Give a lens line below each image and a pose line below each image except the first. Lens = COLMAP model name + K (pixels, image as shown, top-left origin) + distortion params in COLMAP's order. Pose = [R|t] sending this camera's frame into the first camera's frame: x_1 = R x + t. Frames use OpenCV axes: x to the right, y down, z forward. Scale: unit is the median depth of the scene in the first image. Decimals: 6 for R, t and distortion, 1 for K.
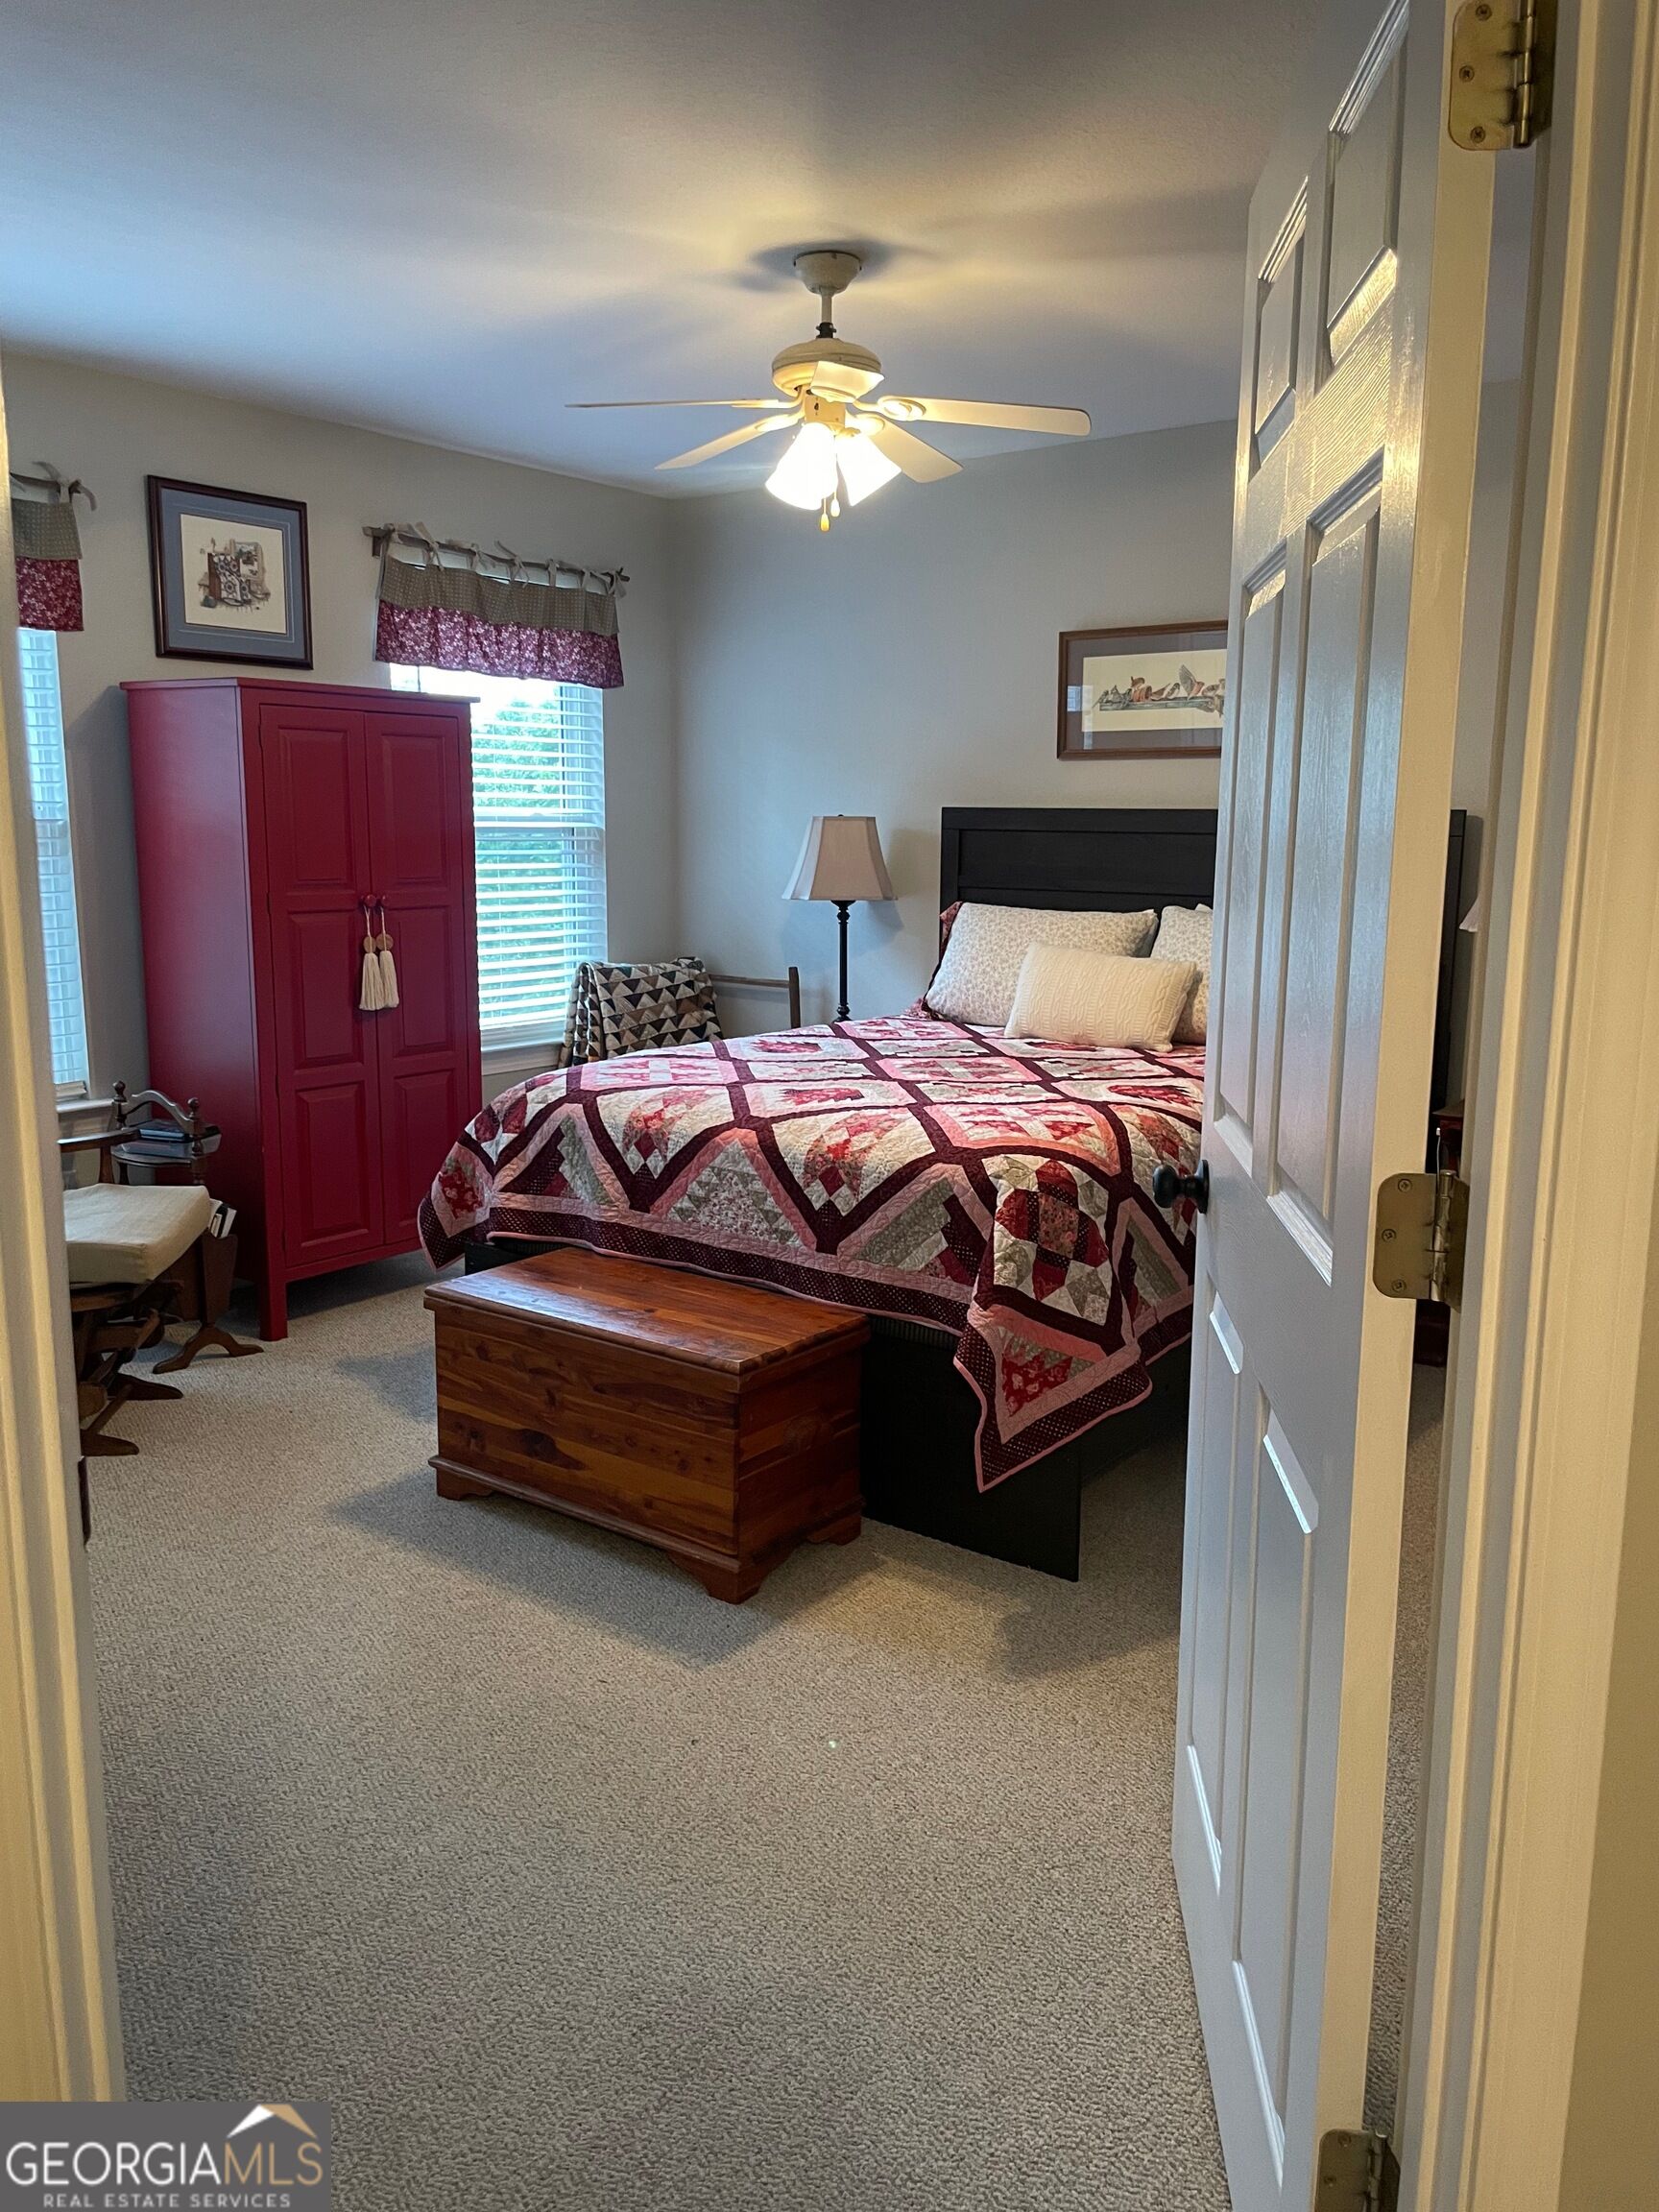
lens RADIAL K [[1699.3, 0, 841.2], [0, 1699.3, 1108.1], [0, 0, 1]] dist [0.058105, -0.084590]
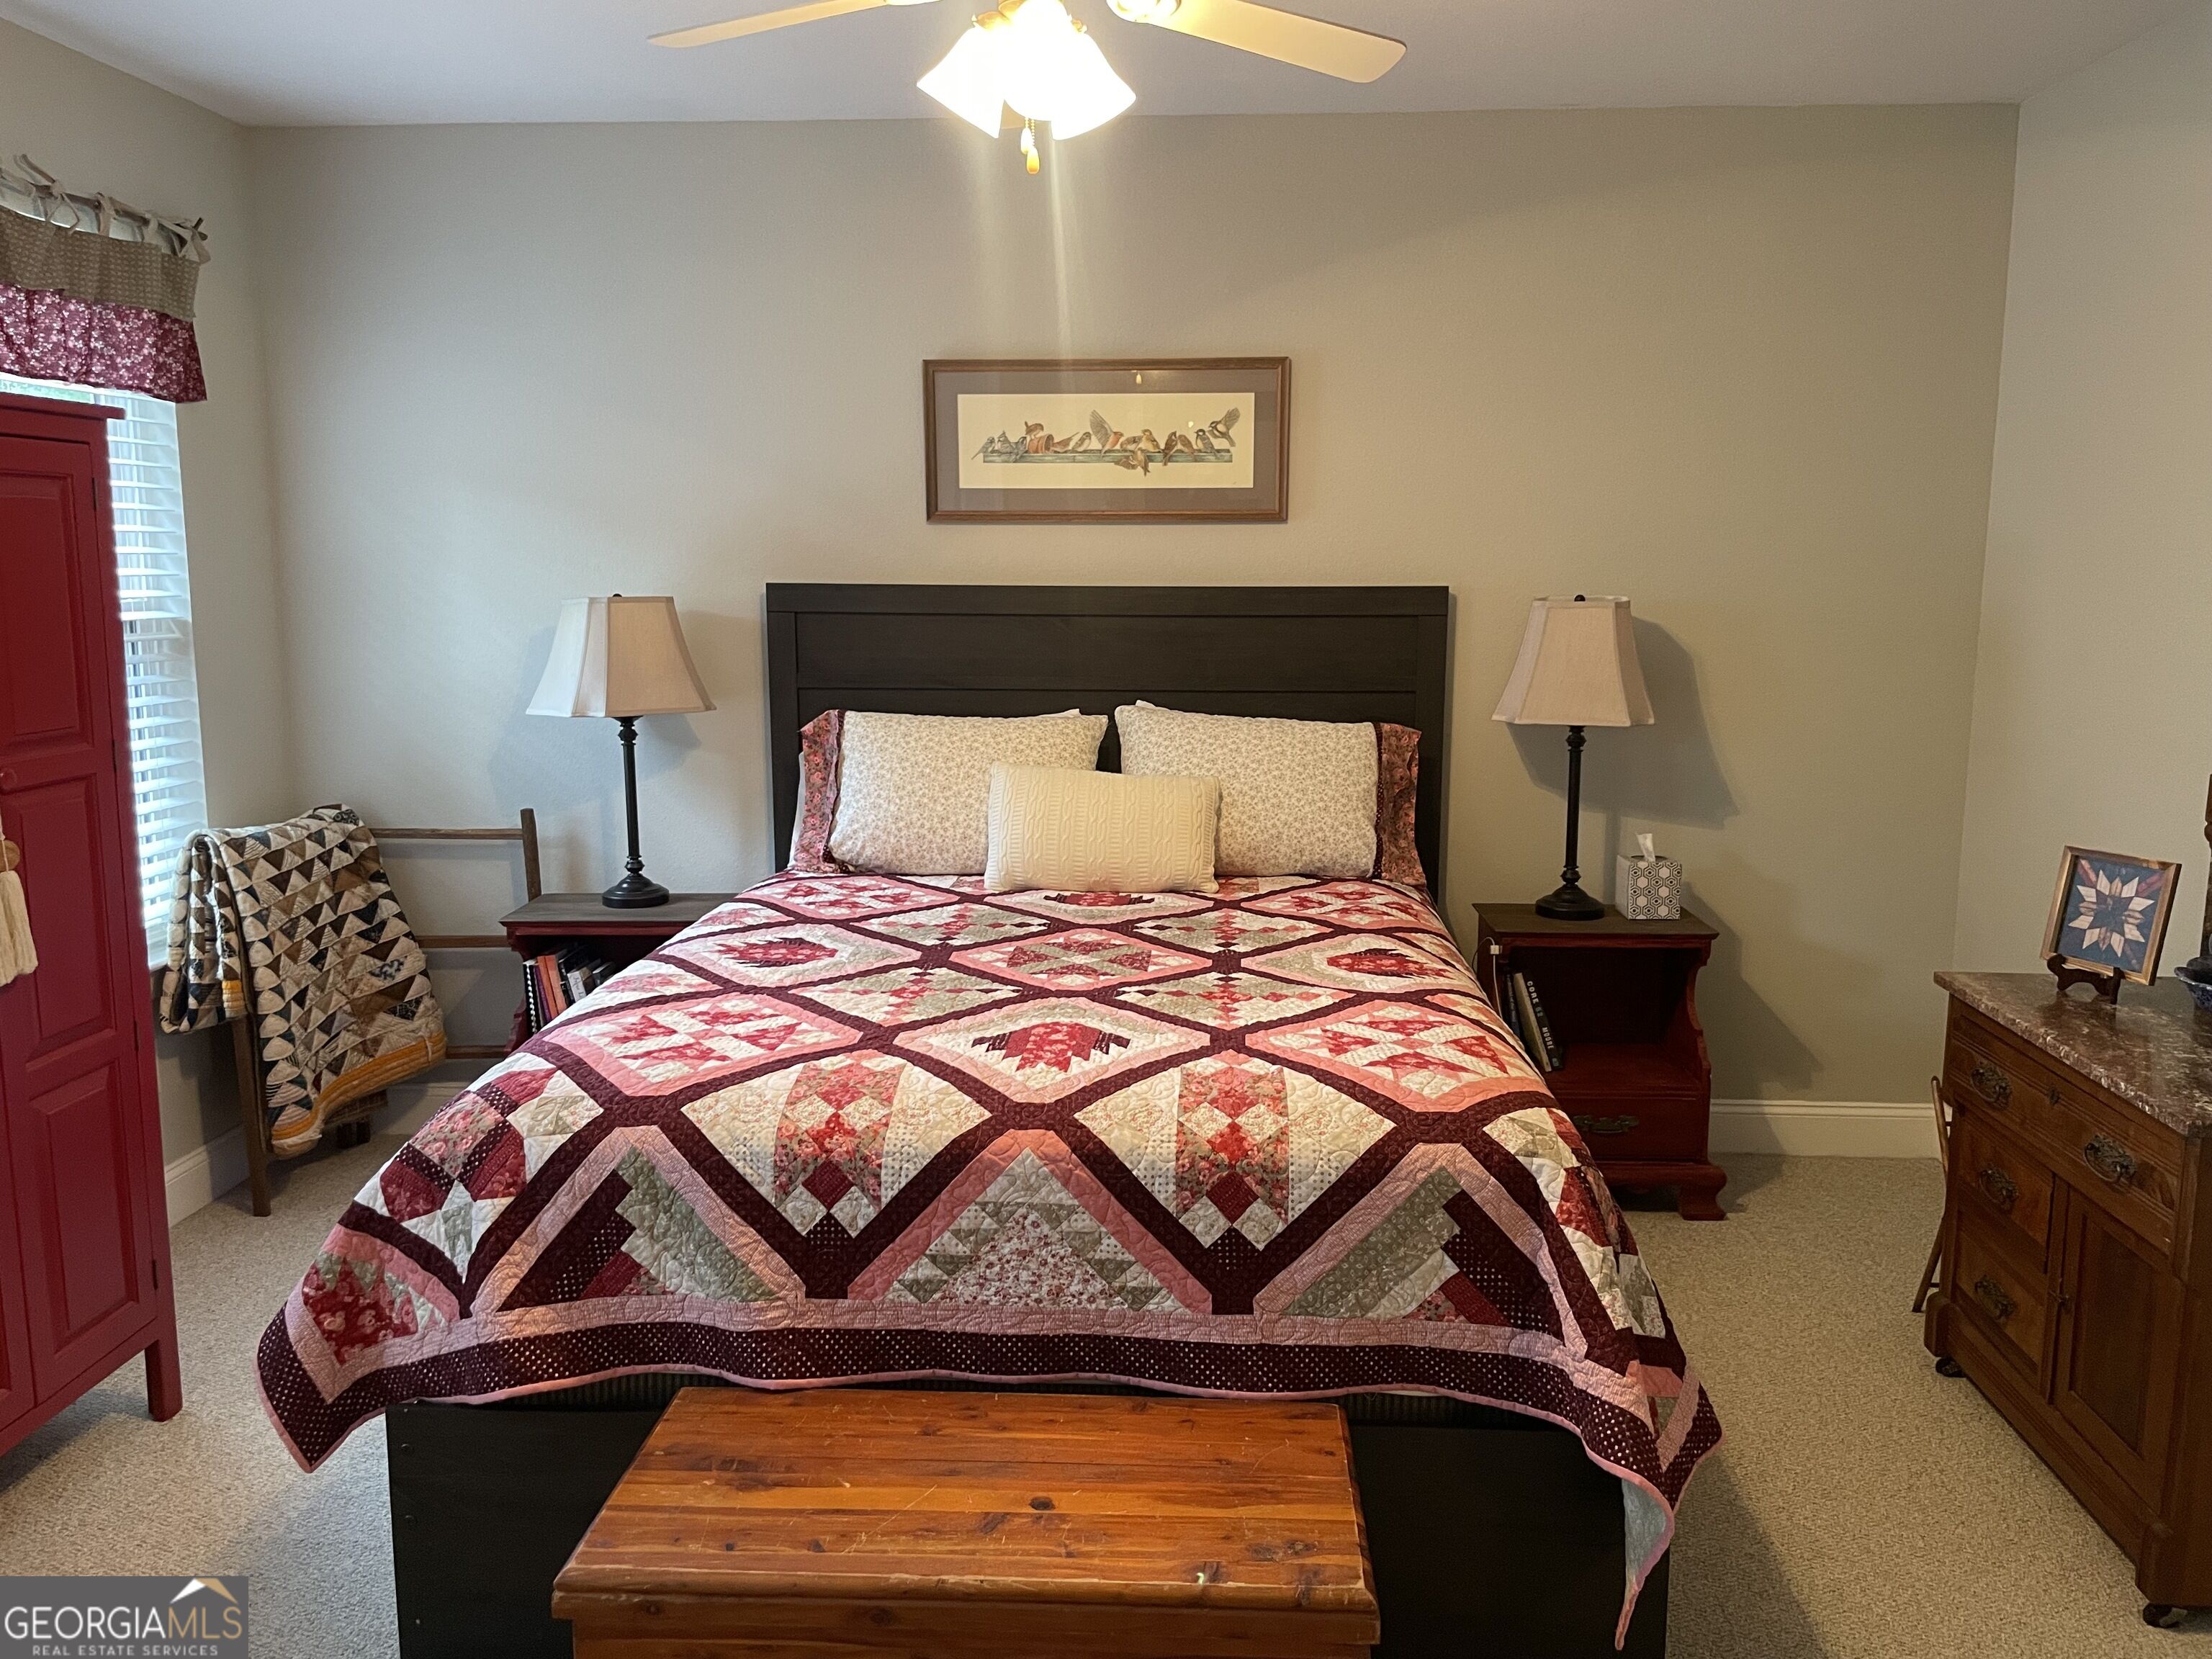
lens RADIAL K [[1699.3, 0, 1135.1], [0, 1699.3, 784.8], [0, 0, 1]] dist [0.058105, -0.084590]
pose [[0.824529, -0.078974, 0.560282, -0.278705], [0.101770, 0.994762, -0.009552, -0.078933], [-0.556593, 0.064896, 0.828247, 0.359474]]
